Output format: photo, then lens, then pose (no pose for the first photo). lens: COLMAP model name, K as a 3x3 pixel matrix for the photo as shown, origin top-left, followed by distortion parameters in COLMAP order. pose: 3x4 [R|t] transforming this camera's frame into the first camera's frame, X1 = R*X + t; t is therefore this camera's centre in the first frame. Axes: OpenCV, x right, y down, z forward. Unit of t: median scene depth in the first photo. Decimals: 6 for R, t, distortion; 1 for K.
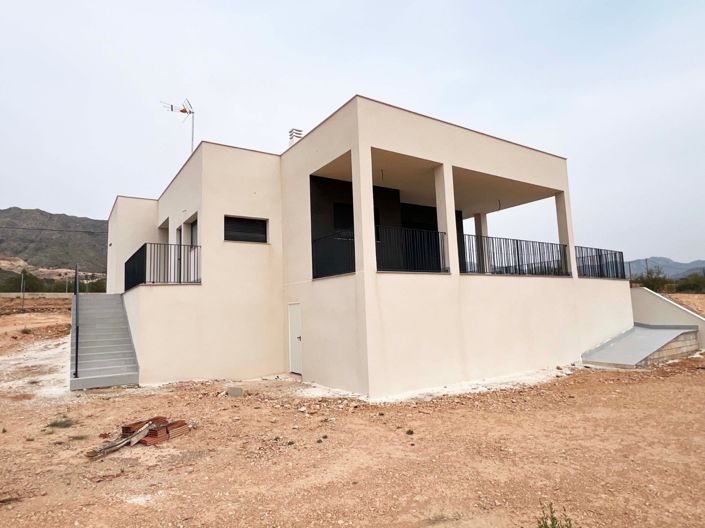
lens RADIAL K [[427.5, 0, 352.5], [0, 427.5, 264.0], [0, 0, 1]] dist [-0.006040, -0.001300]
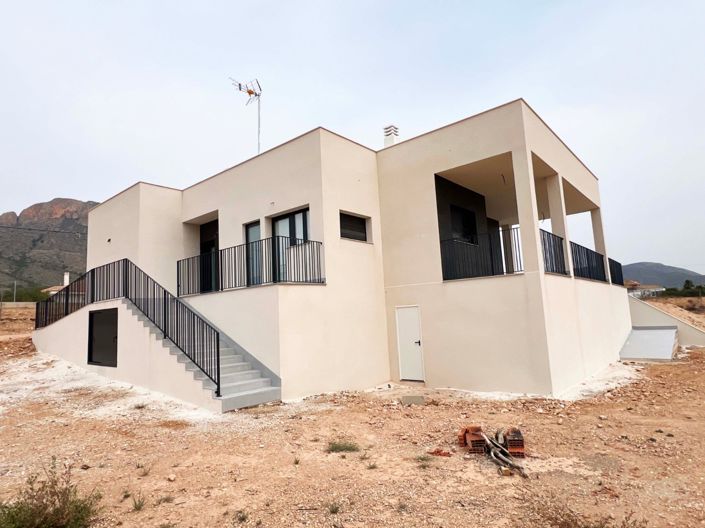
lens RADIAL K [[427.5, 0, 352.5], [0, 427.5, 264.0], [0, 0, 1]] dist [-0.006040, -0.001300]
pose [[0.962016, 0.023642, 0.271966, -0.529860], [-0.016087, 0.999421, -0.029977, 0.028501], [-0.272518, 0.024463, 0.961840, 0.117771]]
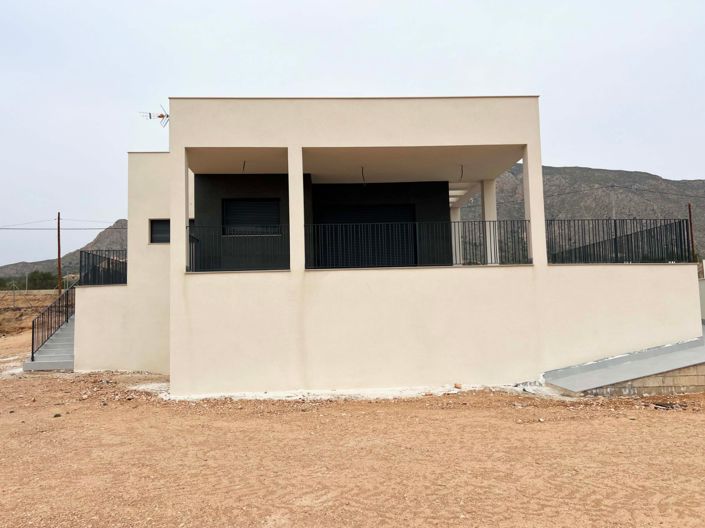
lens RADIAL K [[556.9, 0, 352.5], [0, 556.9, 264.0], [0, 0, 1]] dist [0.010757, 0.002902]
pose [[0.864194, -0.031486, -0.502173, 0.848746], [0.052627, 0.998222, 0.027978, -0.014881], [0.500399, -0.050607, 0.864315, 0.046288]]
